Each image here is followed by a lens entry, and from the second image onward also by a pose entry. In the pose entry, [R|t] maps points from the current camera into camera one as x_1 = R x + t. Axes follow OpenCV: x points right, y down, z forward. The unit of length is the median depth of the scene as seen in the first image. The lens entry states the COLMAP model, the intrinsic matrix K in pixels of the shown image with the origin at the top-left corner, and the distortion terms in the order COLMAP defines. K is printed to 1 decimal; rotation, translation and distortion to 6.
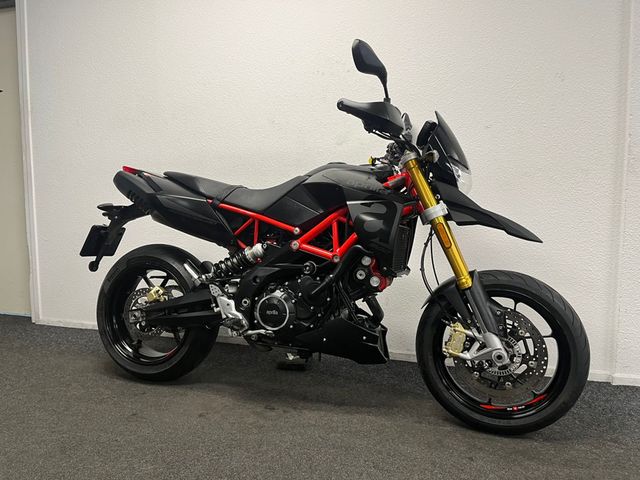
lens RADIAL K [[492.1, 0, 368.7], [0, 492.1, 229.1], [0, 0, 1]] dist [0.029728, -0.045337]
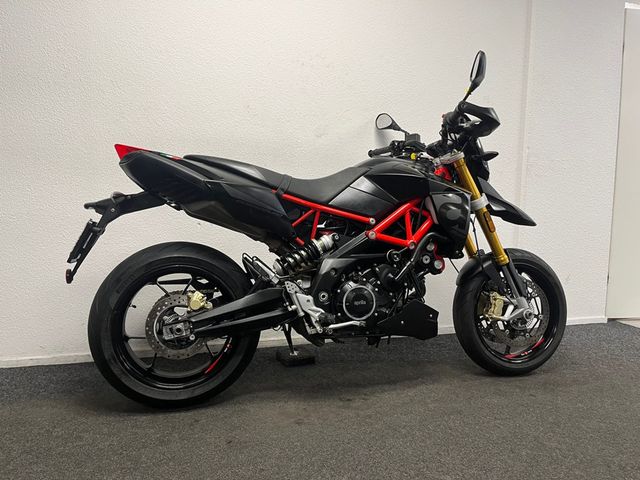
lens RADIAL K [[492.1, 0, 317.8], [0, 492.1, 236.7], [0, 0, 1]] dist [0.029728, -0.045337]
pose [[0.819376, -0.033812, 0.572258, -0.827273], [0.024254, 0.999410, 0.024323, 0.008369], [-0.572743, -0.006050, 0.819713, 0.224840]]
